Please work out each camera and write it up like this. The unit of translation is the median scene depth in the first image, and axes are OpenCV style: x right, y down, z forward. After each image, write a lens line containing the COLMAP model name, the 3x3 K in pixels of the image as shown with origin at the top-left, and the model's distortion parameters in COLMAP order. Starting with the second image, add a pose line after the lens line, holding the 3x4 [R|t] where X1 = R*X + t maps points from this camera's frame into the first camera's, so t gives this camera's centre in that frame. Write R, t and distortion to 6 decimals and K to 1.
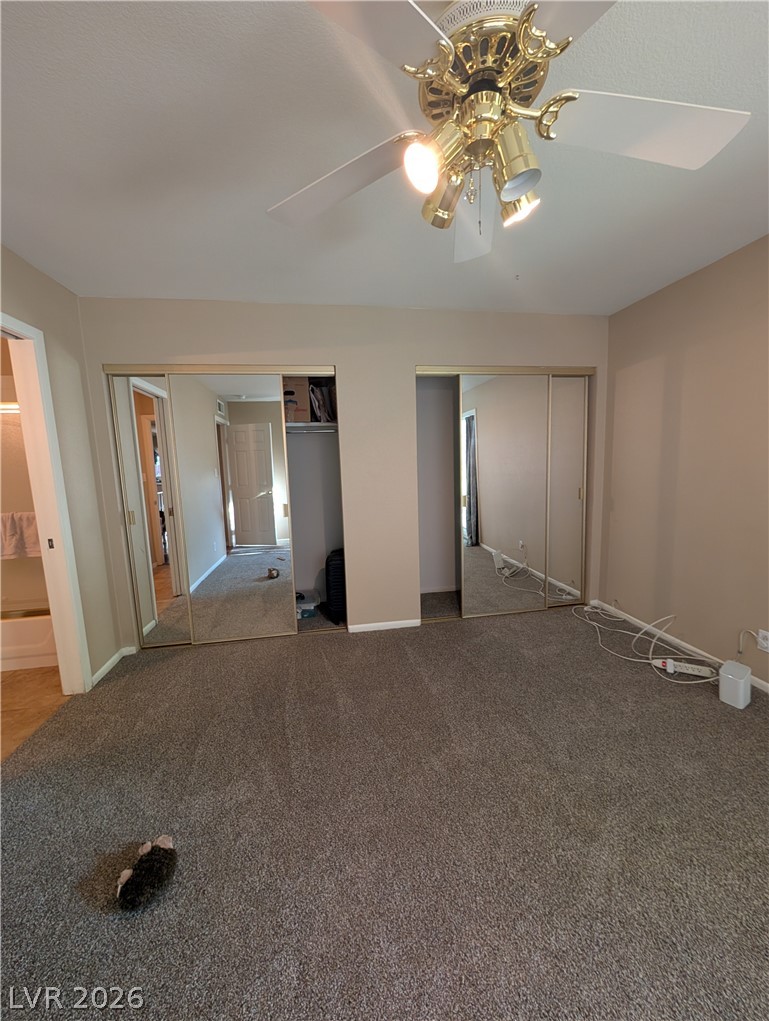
lens RADIAL K [[386.1, 0, 384.3], [0, 386.1, 510.9], [0, 0, 1]] dist [0.001261, -0.000814]
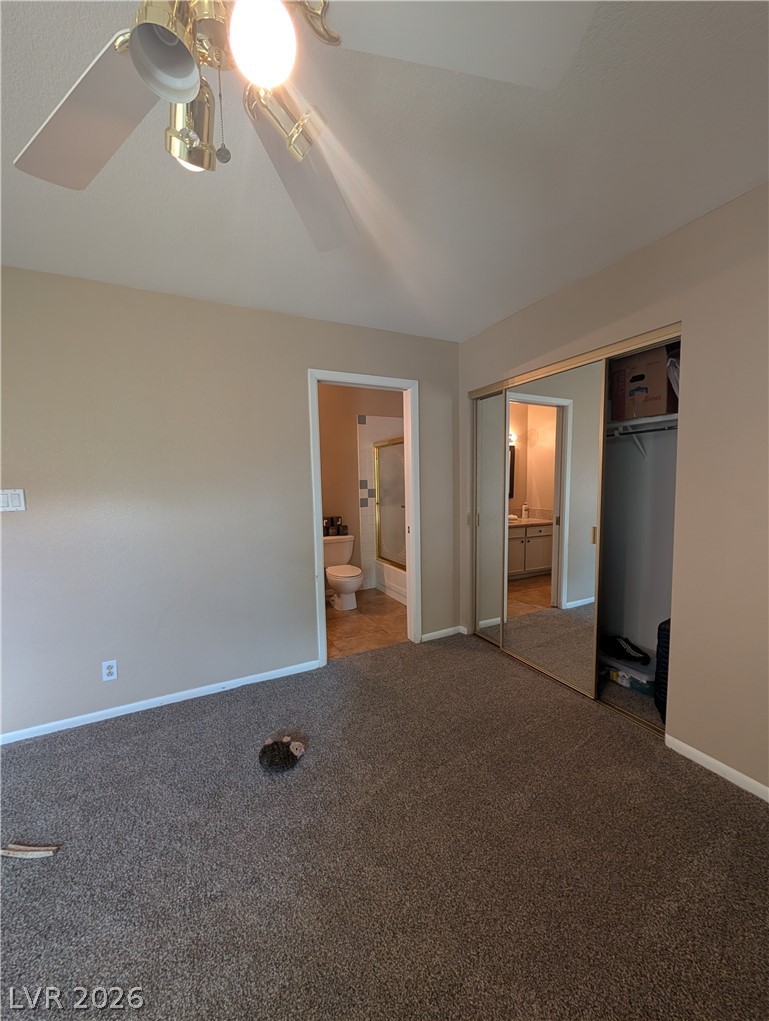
lens RADIAL K [[386.1, 0, 385.5], [0, 386.1, 513.8], [0, 0, 1]] dist [0.001261, -0.000814]
pose [[0.300847, 0.109576, -0.947356, 0.332528], [-0.115008, 0.990296, 0.078020, -0.054905], [0.946712, 0.085482, 0.310529, 0.349099]]
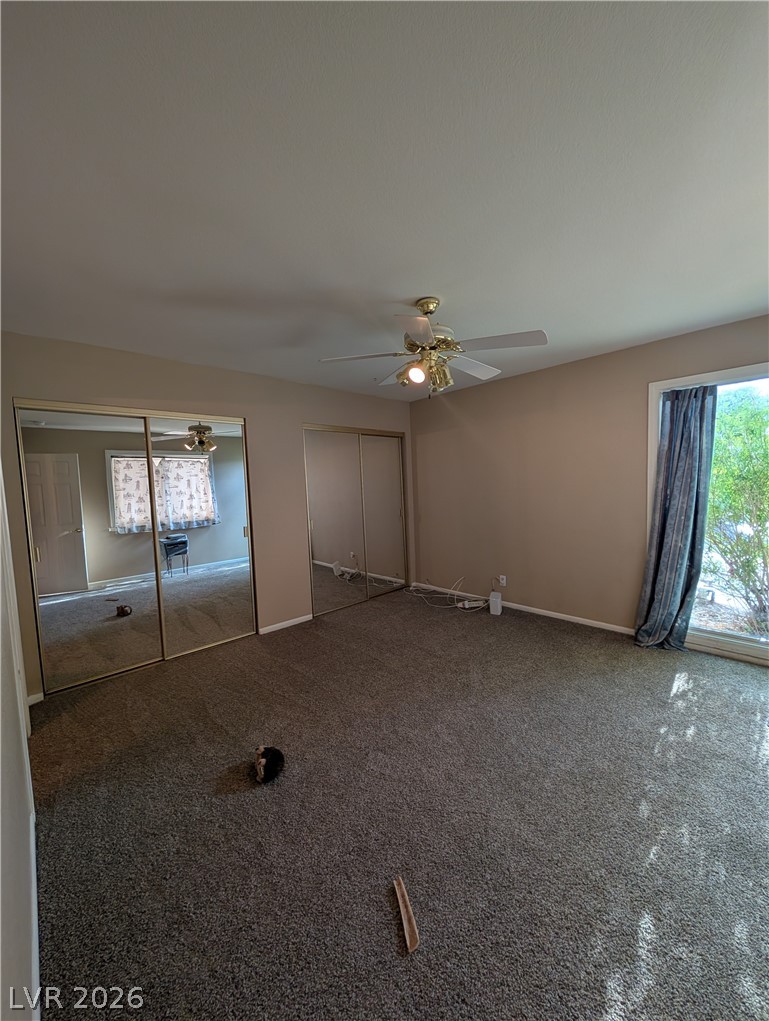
lens RADIAL K [[386.1, 0, 382.1], [0, 386.1, 513.6], [0, 0, 1]] dist [0.001261, -0.000814]
pose [[0.834426, -0.032886, 0.550138, -0.426801], [0.071002, 0.996314, -0.048135, 0.026531], [-0.546527, 0.079226, 0.833686, -0.243332]]
